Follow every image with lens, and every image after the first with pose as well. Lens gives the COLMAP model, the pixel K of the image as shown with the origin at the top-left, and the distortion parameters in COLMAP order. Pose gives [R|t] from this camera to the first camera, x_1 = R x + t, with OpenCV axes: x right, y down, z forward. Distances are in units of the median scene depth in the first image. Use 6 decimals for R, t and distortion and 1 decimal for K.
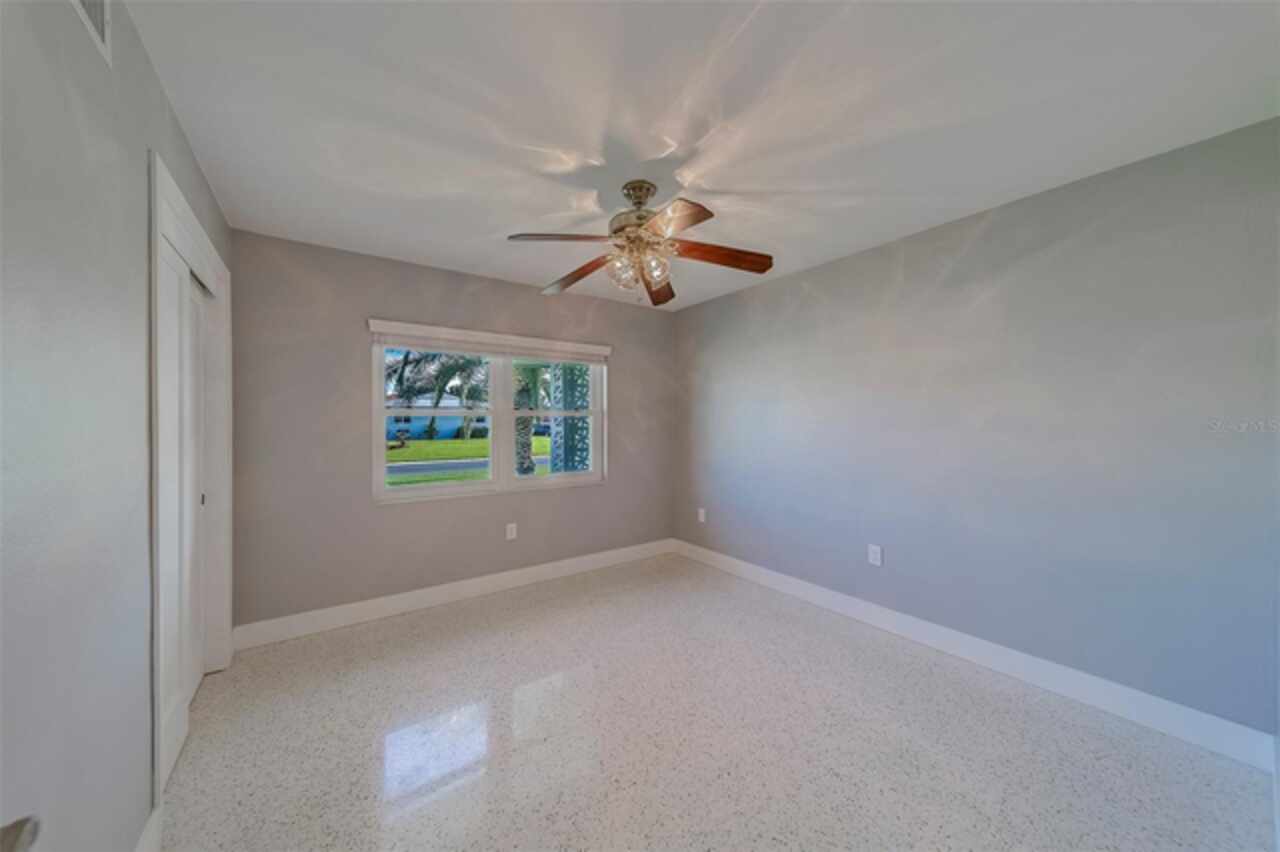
lens RADIAL K [[447.2, 0, 640.0], [0, 447.2, 426.0], [0, 0, 1]] dist [0.011339, -0.000020]
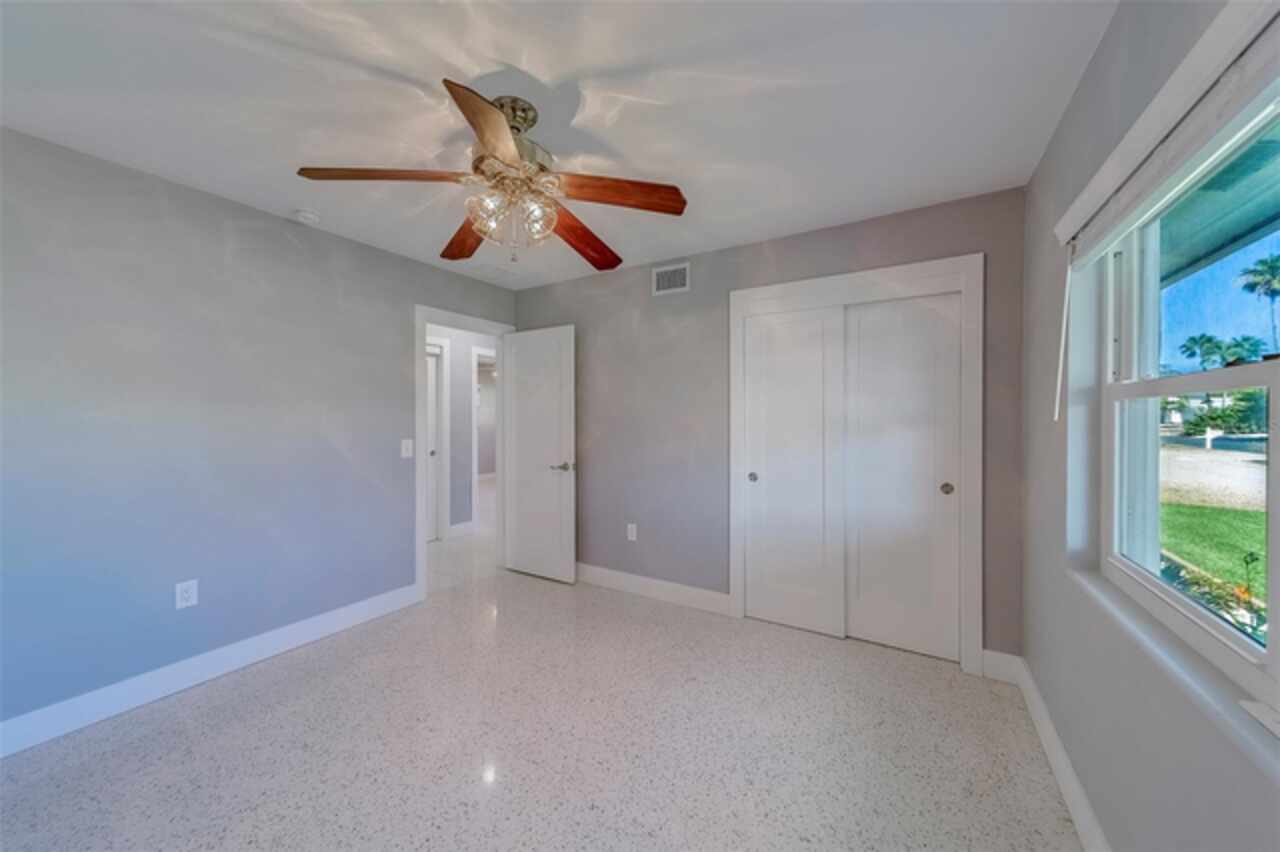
lens RADIAL K [[428.4, 0, 631.6], [0, 428.4, 416.0], [0, 0, 1]] dist [0.011270, 0.000048]
pose [[-0.912175, 0.000284, -0.409801, 0.070618], [-0.002008, 0.999985, 0.005161, -0.006602], [0.409796, 0.005531, -0.912160, 1.050158]]
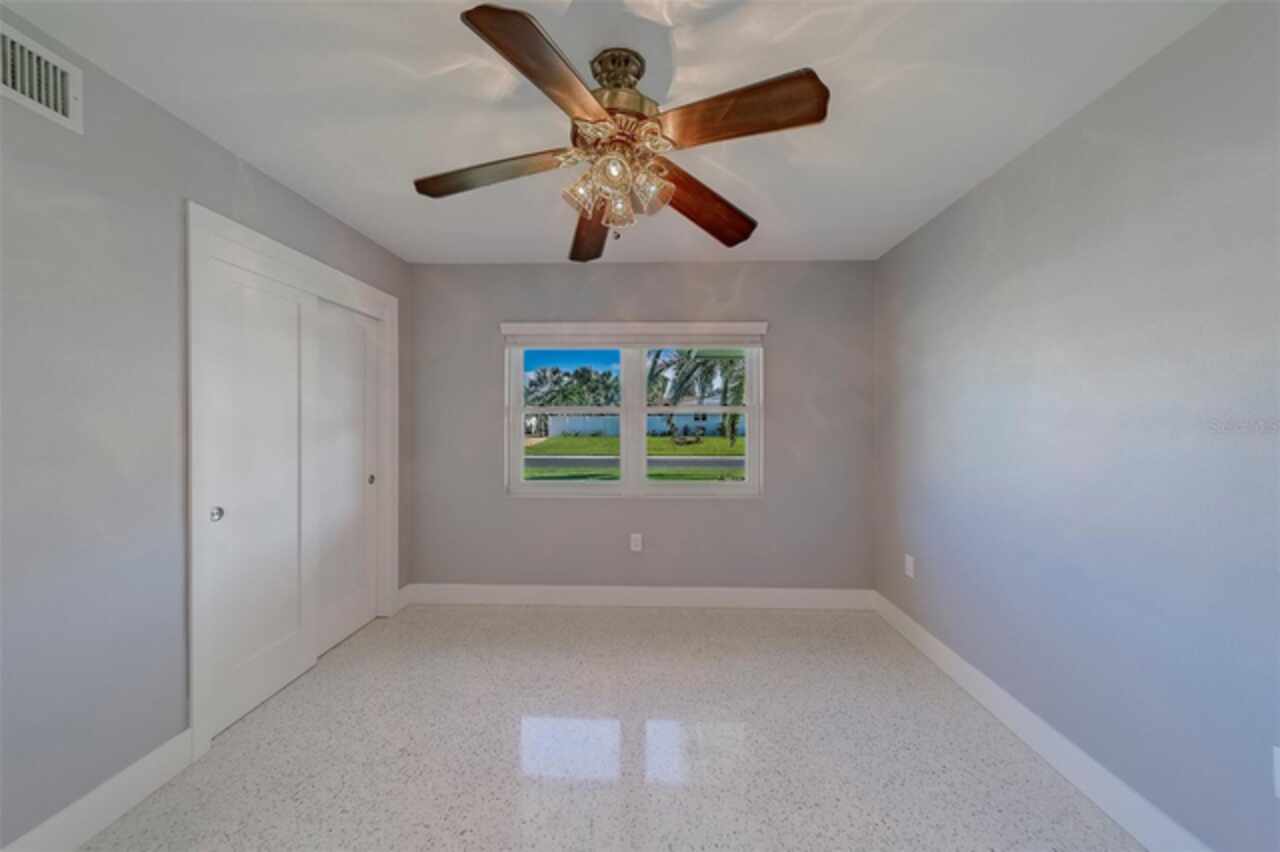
lens RADIAL K [[447.2, 0, 640.0], [0, 447.2, 426.0], [0, 0, 1]] dist [0.011339, -0.000020]
pose [[0.796626, 0.012606, -0.604341, 0.255573], [-0.010250, 0.999920, 0.007346, -0.003253], [0.604385, 0.000343, 0.796692, 0.293015]]
